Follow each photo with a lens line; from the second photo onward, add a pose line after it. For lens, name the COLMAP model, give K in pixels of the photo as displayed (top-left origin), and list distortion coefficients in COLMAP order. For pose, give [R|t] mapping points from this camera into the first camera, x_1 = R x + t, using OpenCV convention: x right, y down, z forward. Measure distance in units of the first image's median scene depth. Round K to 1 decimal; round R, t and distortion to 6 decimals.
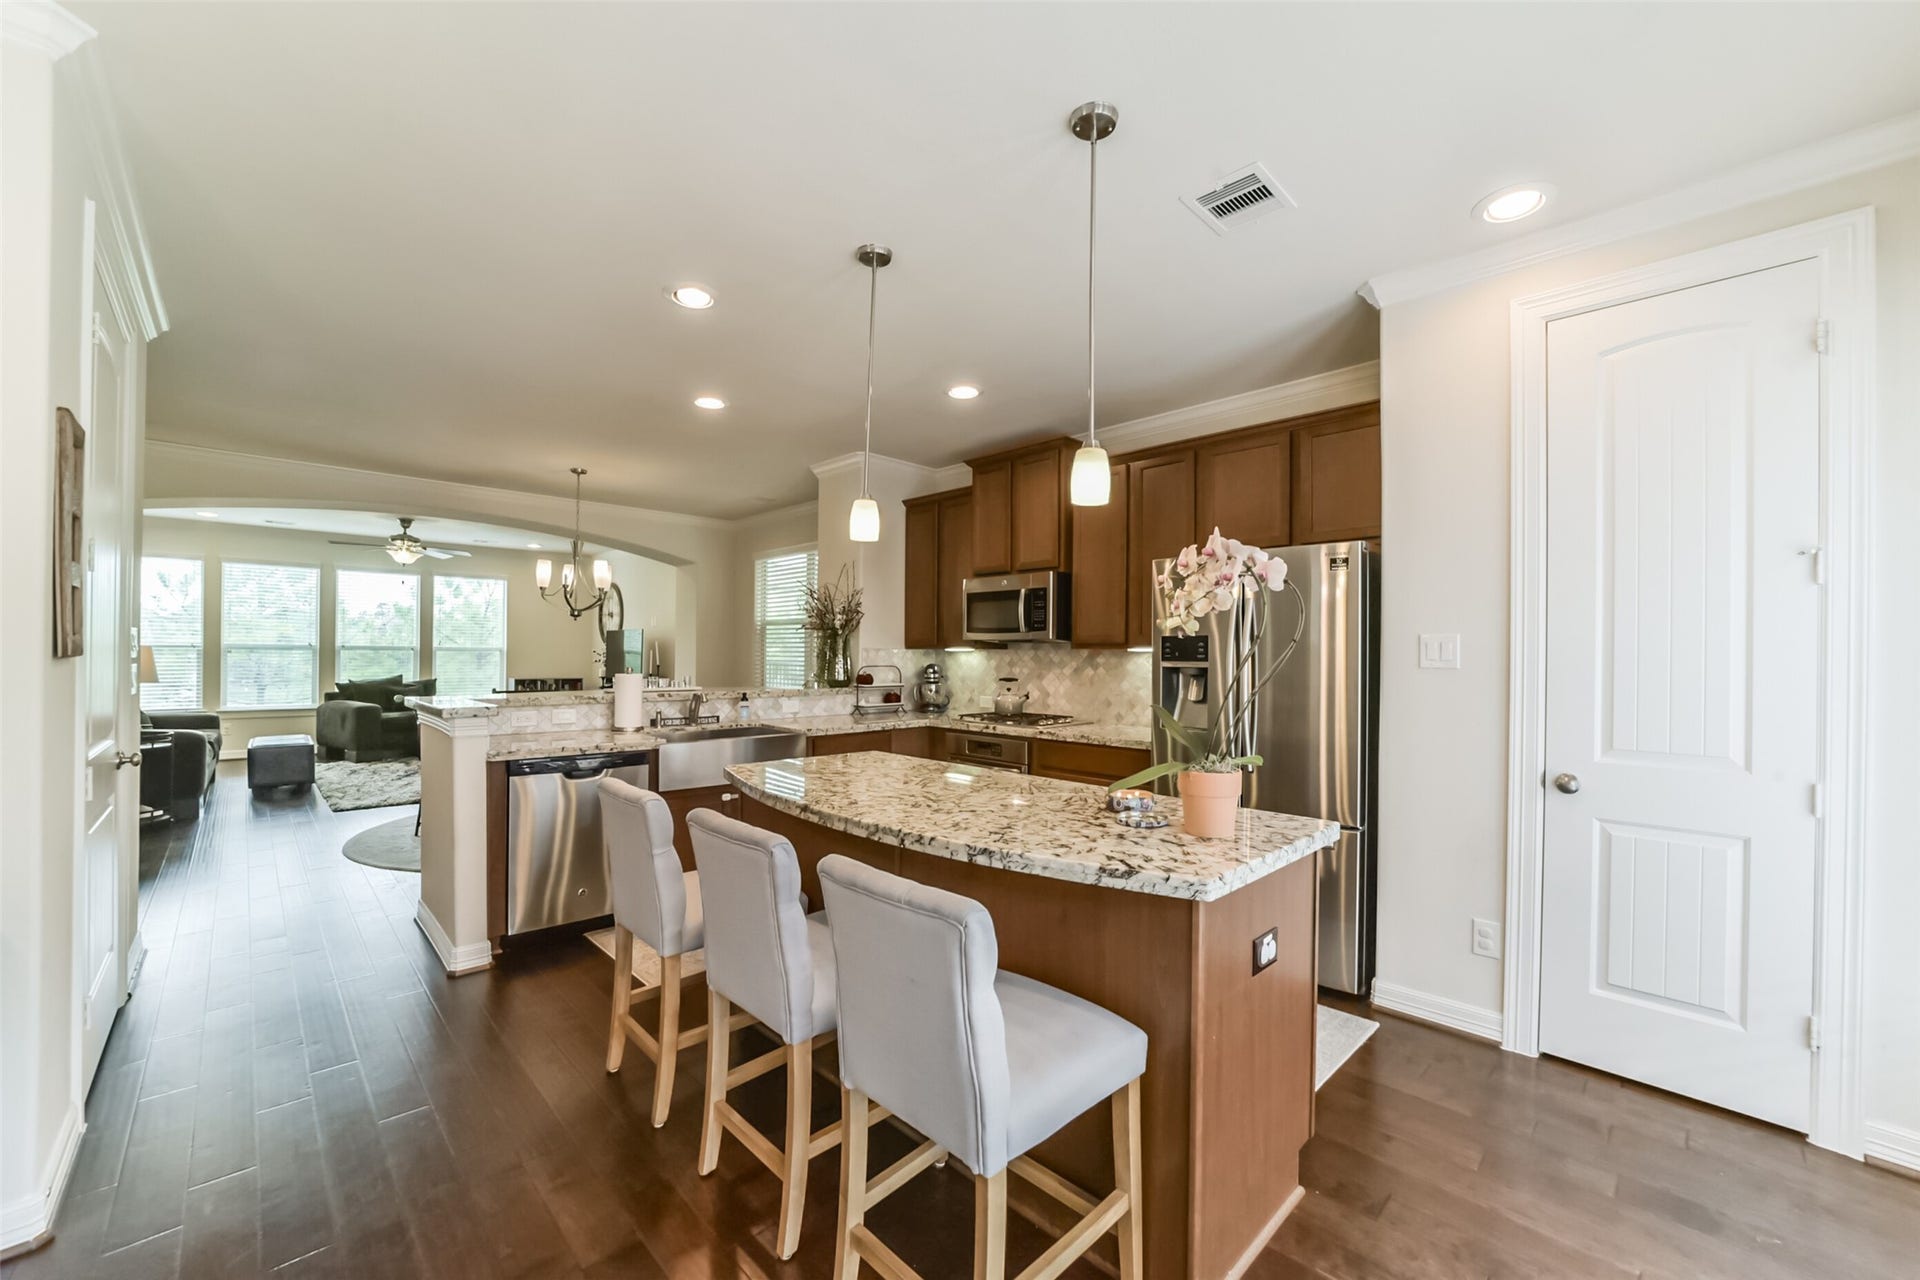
lens RADIAL K [[750.8, 0, 968.7], [0, 750.8, 649.8], [0, 0, 1]] dist [-0.027904, 0.005394]
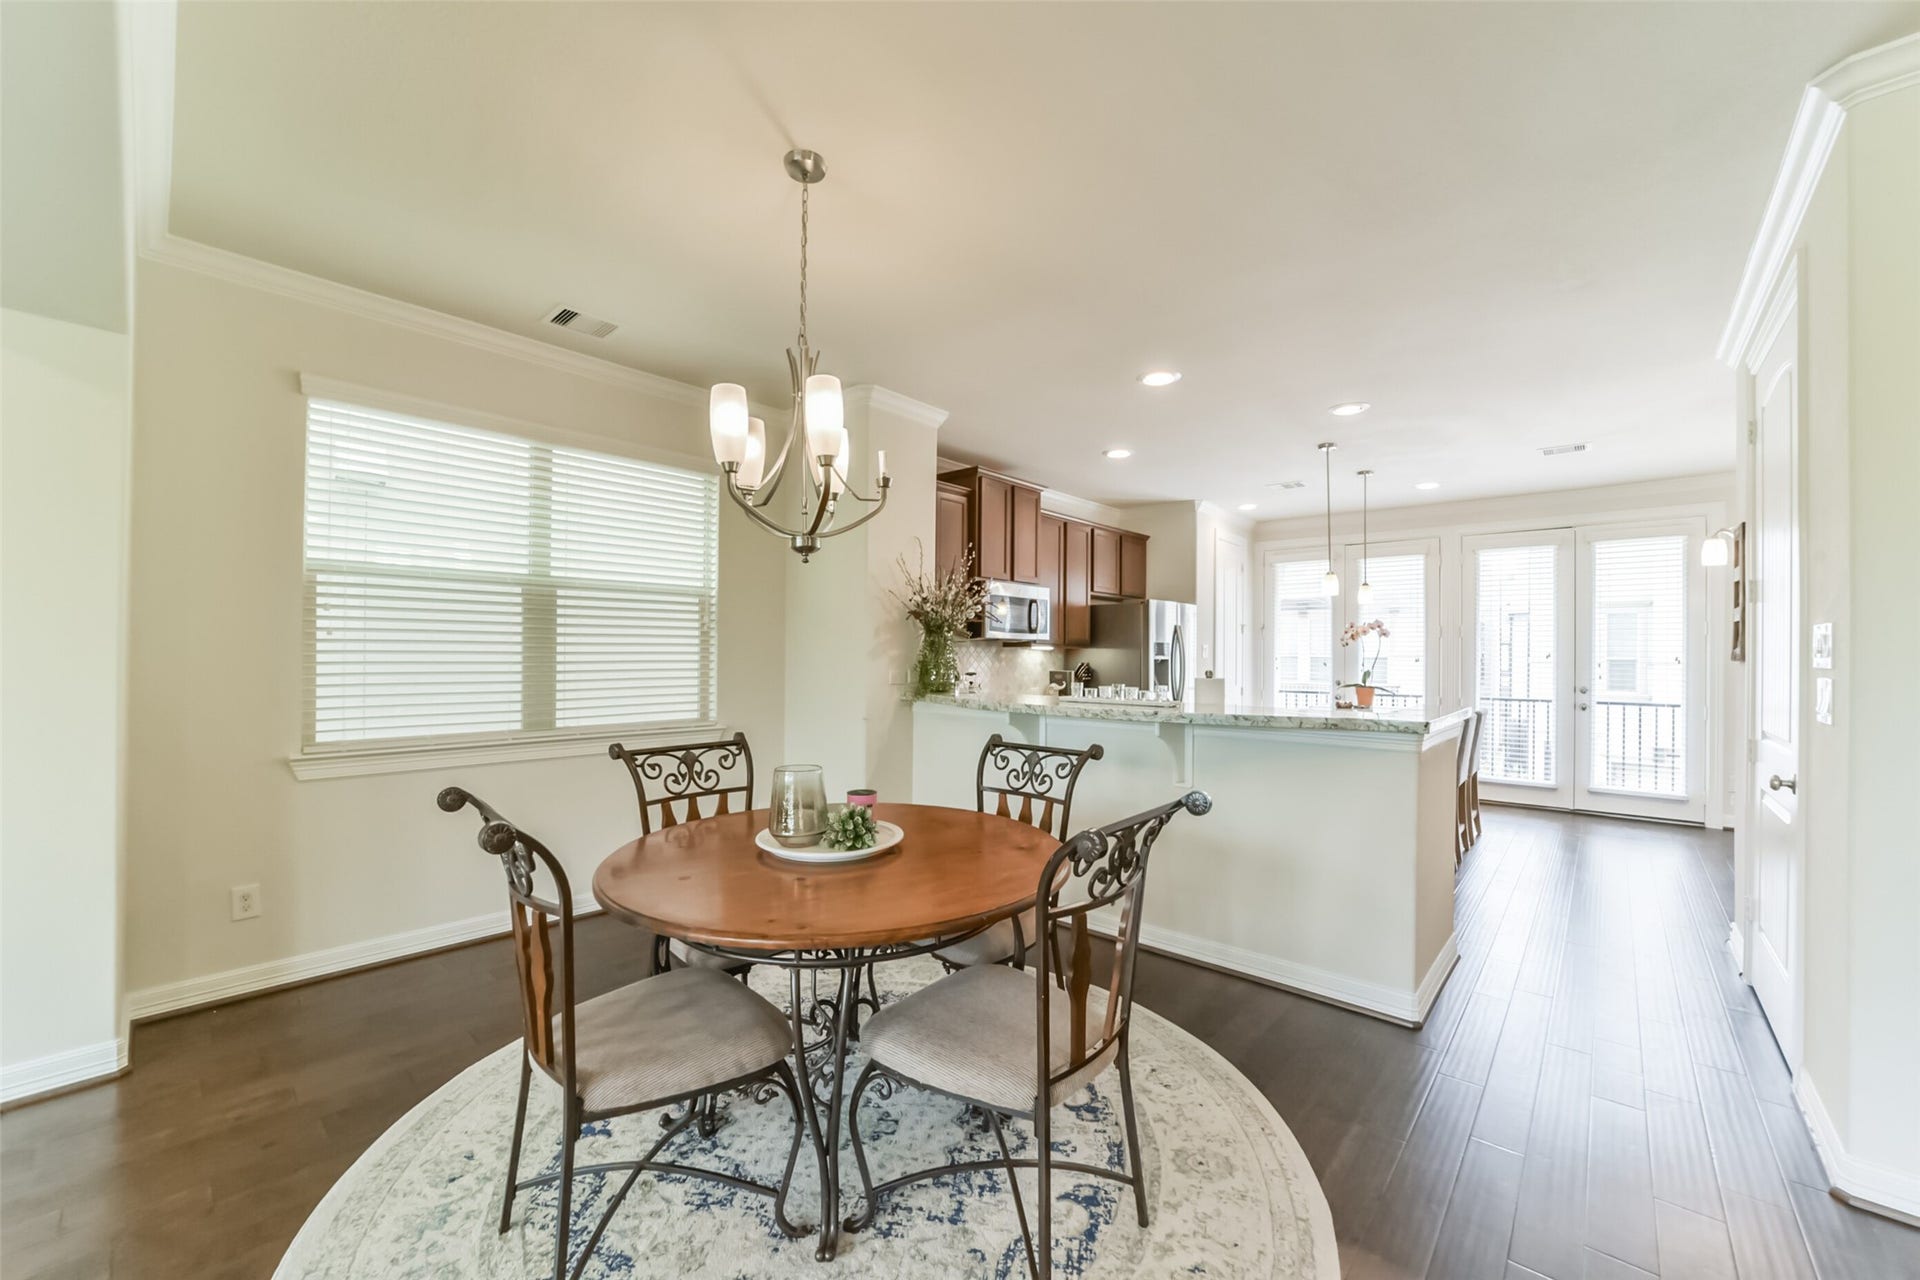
lens RADIAL K [[750.8, 0, 955.4], [0, 750.8, 649.2], [0, 0, 1]] dist [-0.027904, 0.005394]
pose [[-0.062545, 0.001375, 0.998041, -1.636207], [-0.013042, 0.999913, -0.002195, 0.010218], [-0.997957, -0.013154, -0.062521, 1.707559]]
